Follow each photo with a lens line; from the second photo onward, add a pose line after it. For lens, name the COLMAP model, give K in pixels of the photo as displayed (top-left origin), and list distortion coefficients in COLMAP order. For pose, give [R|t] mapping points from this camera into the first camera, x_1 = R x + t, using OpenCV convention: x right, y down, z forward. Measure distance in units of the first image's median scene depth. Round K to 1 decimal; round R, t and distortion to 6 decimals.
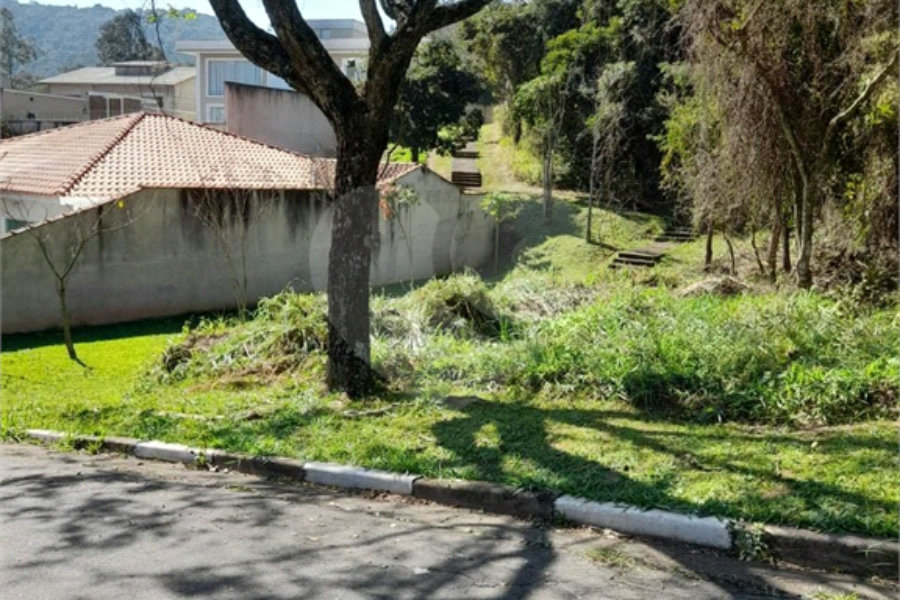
lens RADIAL K [[874.3, 0, 447.1], [0, 874.3, 306.1], [0, 0, 1]] dist [0.030111, 0.000000]
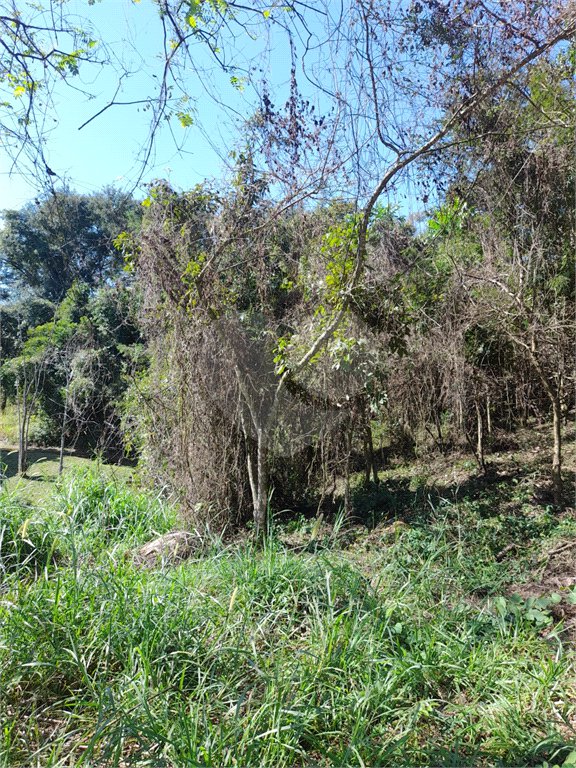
lens RADIAL K [[561.3, 0, 287.9], [0, 561.3, 383.4], [0, 0, 1]] dist [0.038752, -0.039635]
pose [[0.871892, 0.008705, 0.489622, 0.042901], [0.104486, 0.973510, -0.203372, -0.023999], [-0.478422, 0.228477, 0.847886, 0.153876]]
